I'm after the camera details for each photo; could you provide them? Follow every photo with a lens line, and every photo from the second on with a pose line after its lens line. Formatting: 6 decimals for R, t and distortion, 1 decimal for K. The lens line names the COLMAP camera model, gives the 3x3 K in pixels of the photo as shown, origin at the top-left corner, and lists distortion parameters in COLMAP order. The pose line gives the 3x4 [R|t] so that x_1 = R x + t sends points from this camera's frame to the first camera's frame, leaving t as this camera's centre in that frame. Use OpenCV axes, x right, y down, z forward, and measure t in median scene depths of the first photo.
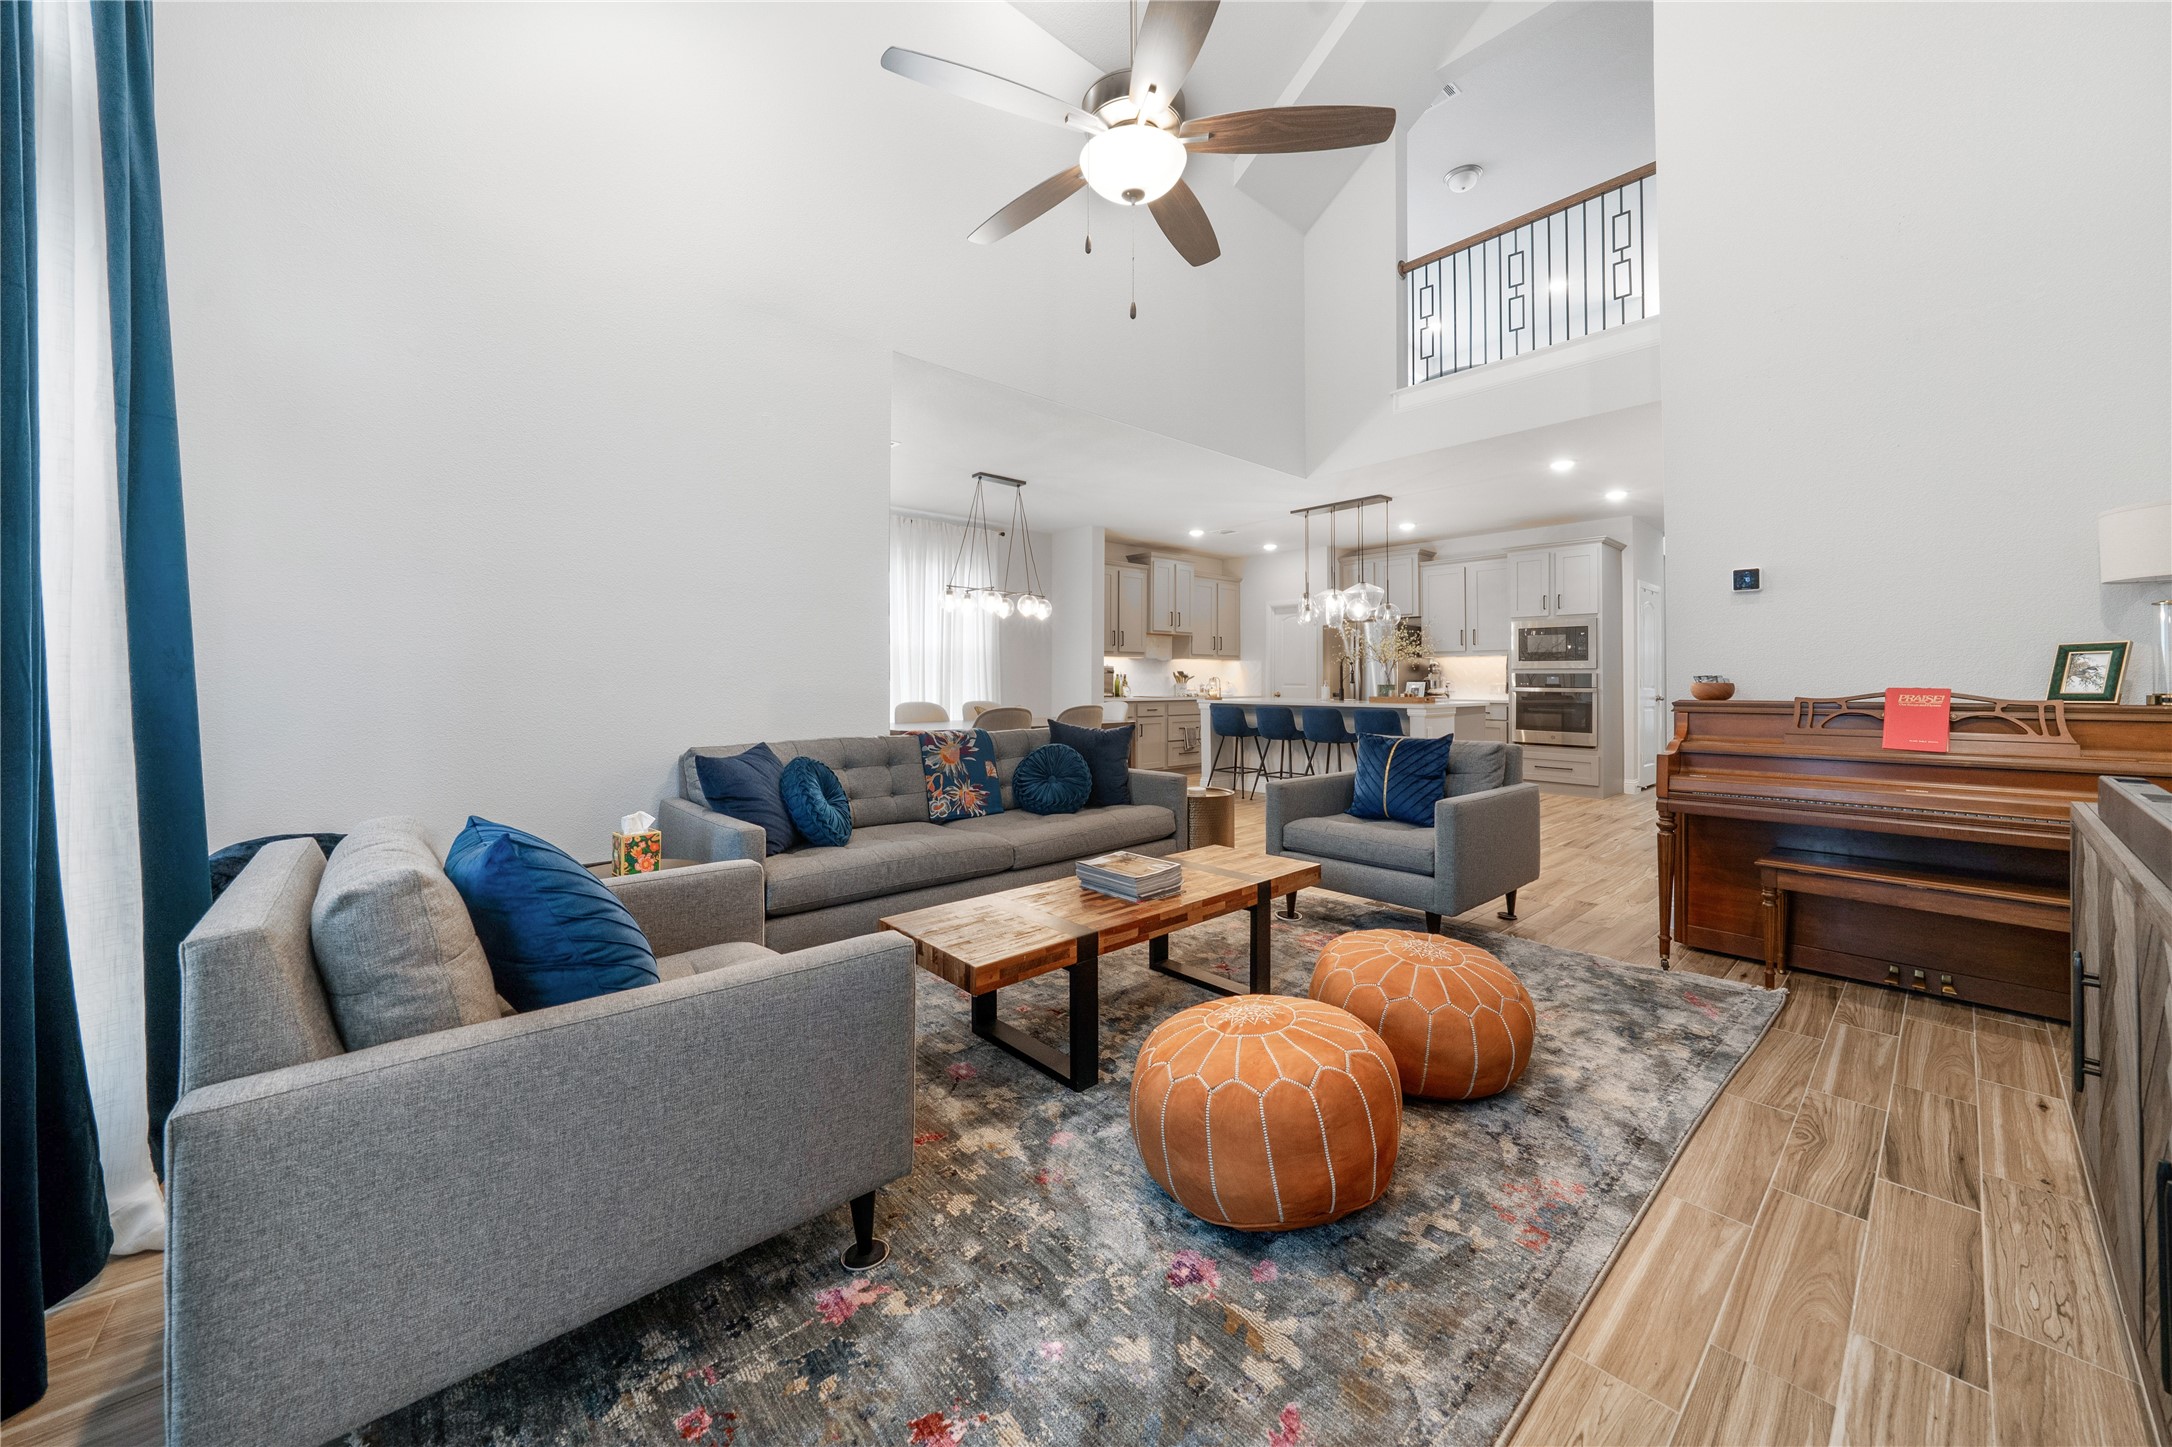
lens RADIAL K [[775.5, 0, 1094.5], [0, 775.5, 679.9], [0, 0, 1]] dist [0.000820, 0.000047]
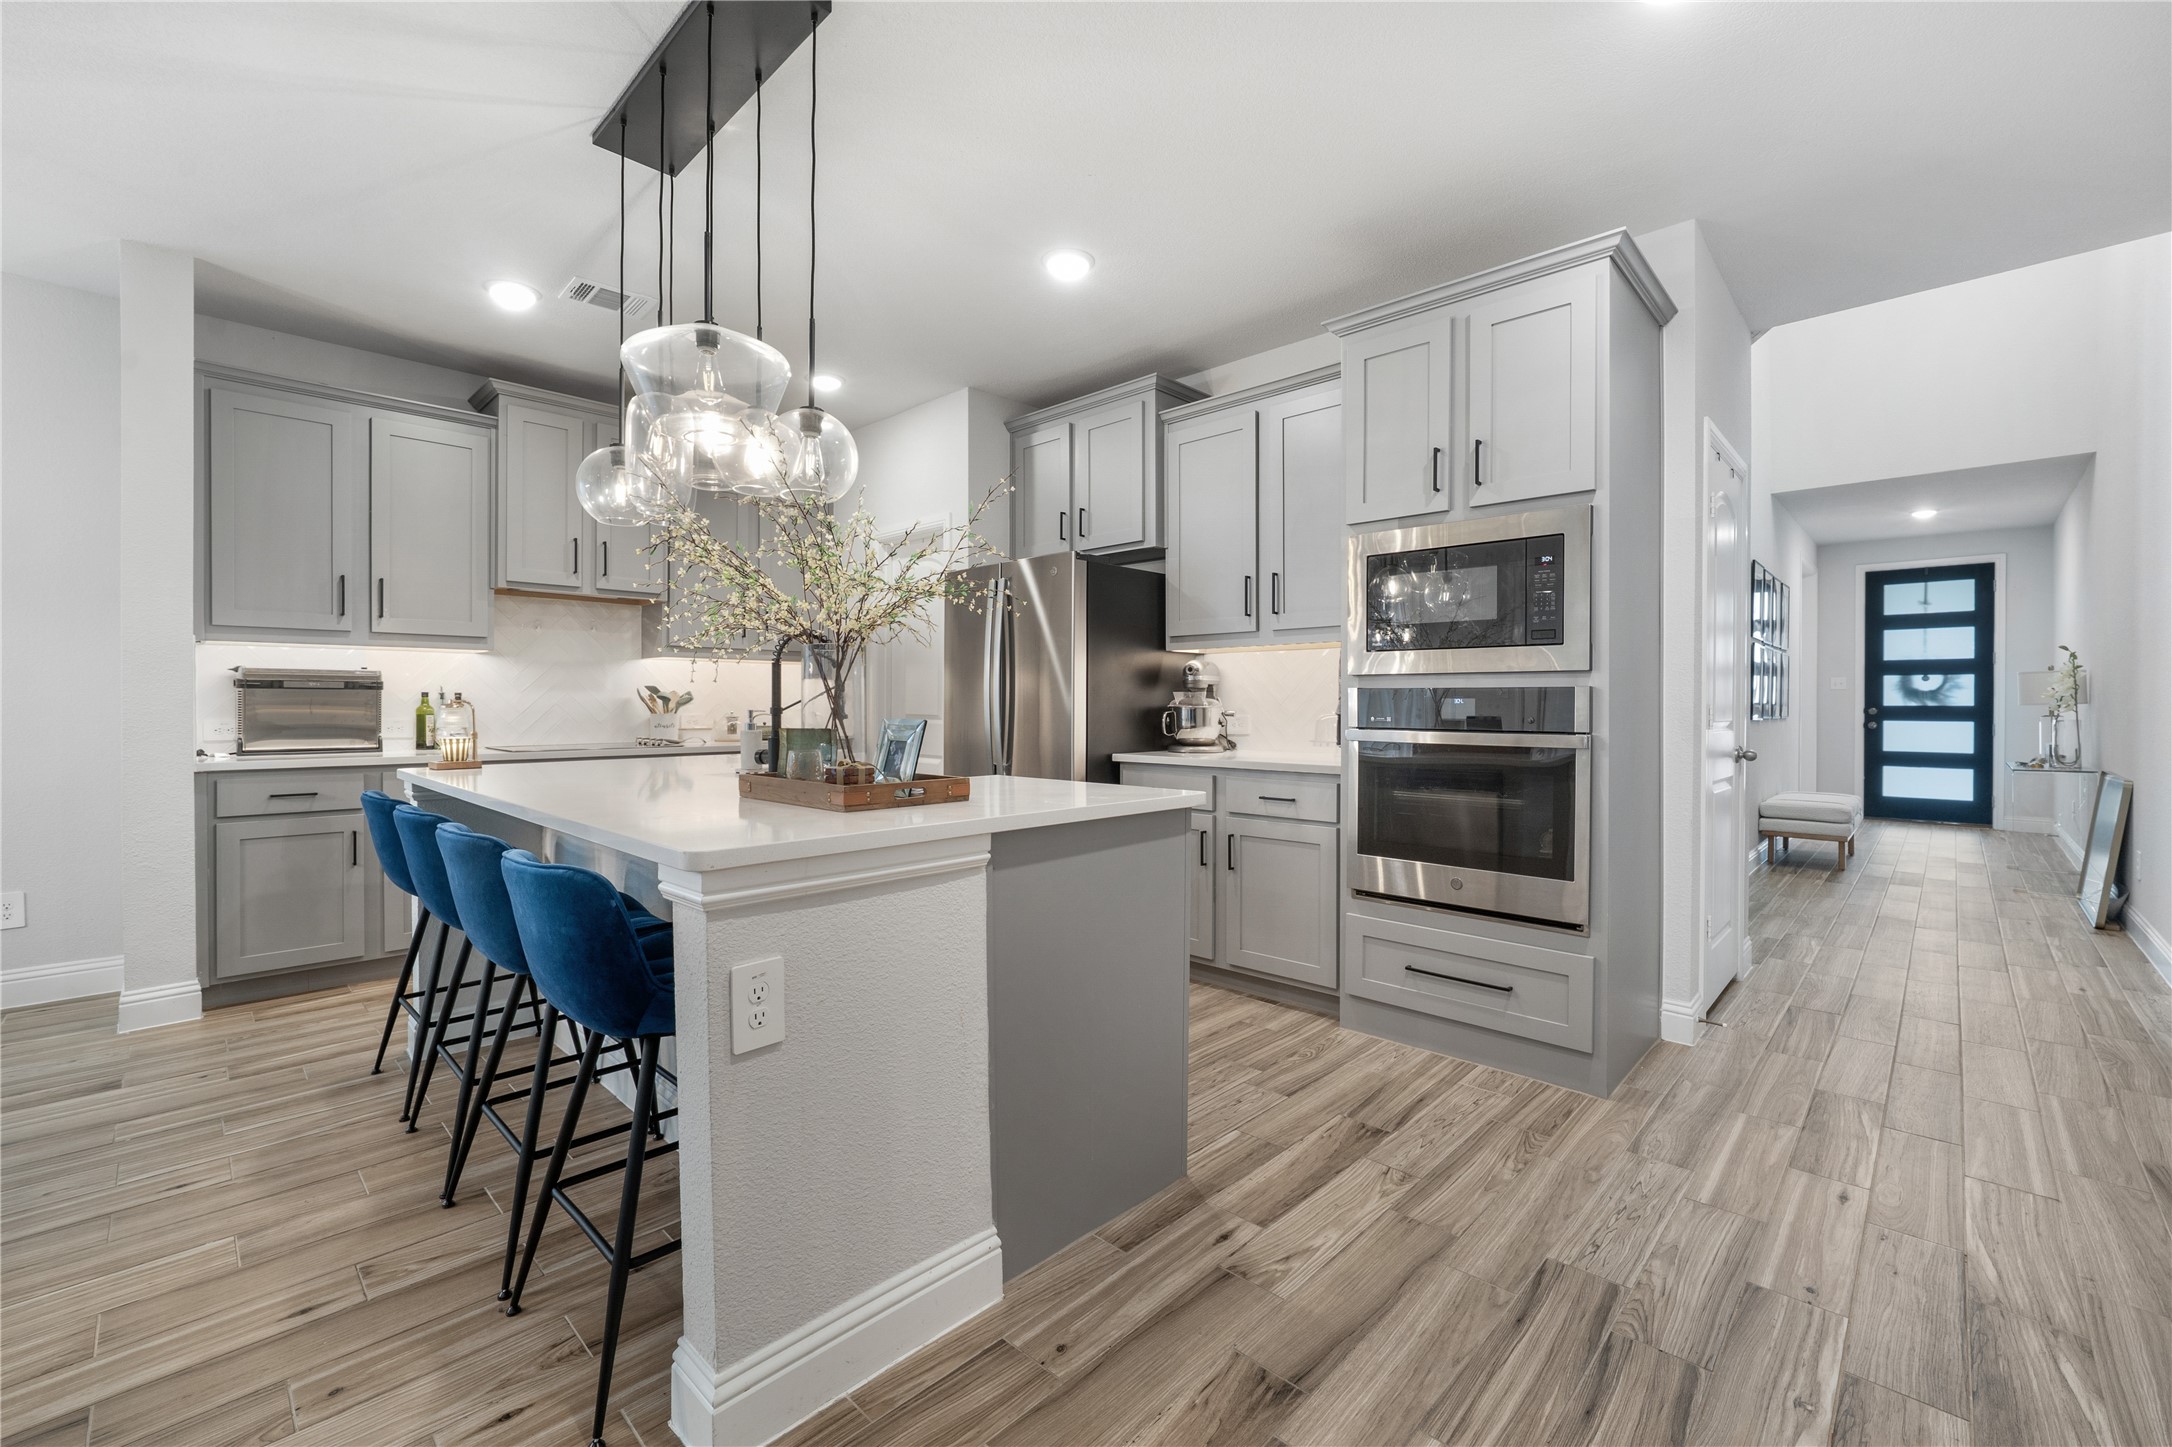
lens RADIAL K [[900.3, 0, 1084.6], [0, 900.3, 717.8], [0, 0, 1]] dist [-0.002426, -0.000127]
pose [[0.997130, -0.000135, 0.075713, 0.397215], [-0.000772, 0.999928, 0.011957, 0.000000], [-0.075709, -0.011981, 0.997058, 0.623418]]
